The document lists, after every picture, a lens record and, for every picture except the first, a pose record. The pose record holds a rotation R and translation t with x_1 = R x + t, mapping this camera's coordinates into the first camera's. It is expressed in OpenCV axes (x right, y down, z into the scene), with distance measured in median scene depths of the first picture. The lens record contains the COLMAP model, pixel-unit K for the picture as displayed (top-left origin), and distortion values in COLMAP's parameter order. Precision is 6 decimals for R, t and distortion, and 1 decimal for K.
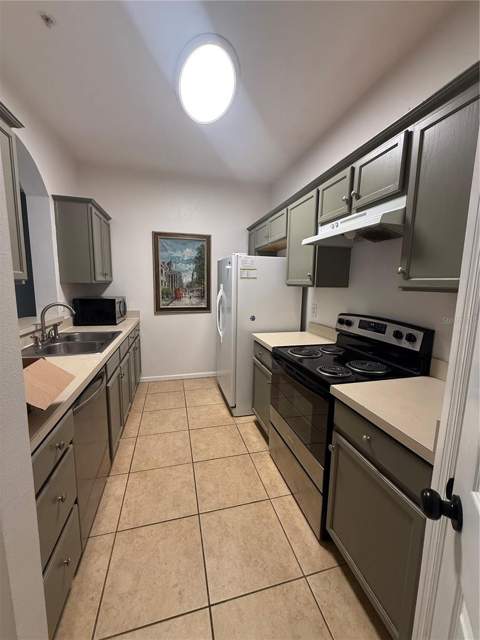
lens RADIAL K [[254.6, 0, 240.3], [0, 254.6, 319.2], [0, 0, 1]] dist [-0.003433, 0.000845]
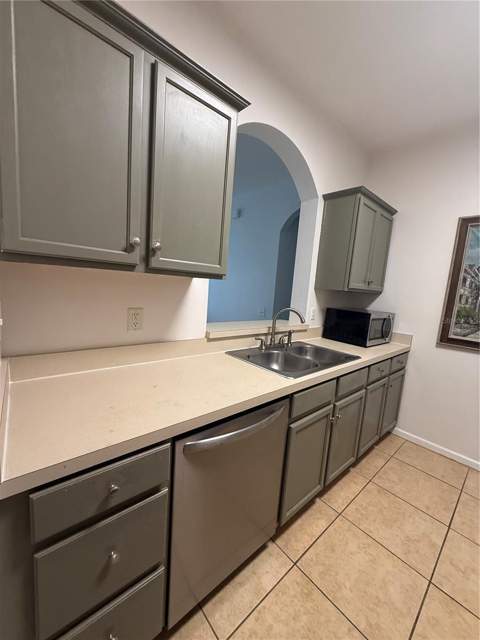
lens RADIAL K [[254.6, 0, 239.8], [0, 254.6, 318.8], [0, 0, 1]] dist [-0.003433, 0.000845]
pose [[0.445613, 0.130461, -0.885669, 0.007566], [-0.192250, 0.980188, 0.047655, -0.028651], [0.874339, 0.149034, 0.461866, 0.353356]]
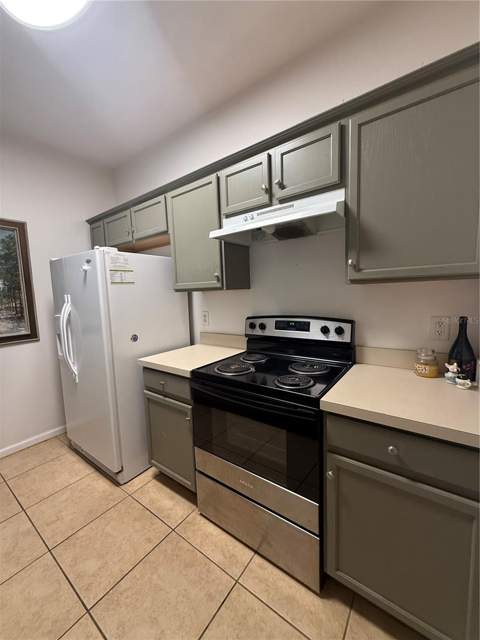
lens RADIAL K [[254.6, 0, 240.1], [0, 254.6, 318.3], [0, 0, 1]] dist [-0.003433, 0.000845]
pose [[0.778752, -0.105380, 0.618417, -0.165434], [0.136020, 0.990703, -0.002466, -0.017346], [-0.612408, 0.086038, 0.785846, 0.249953]]
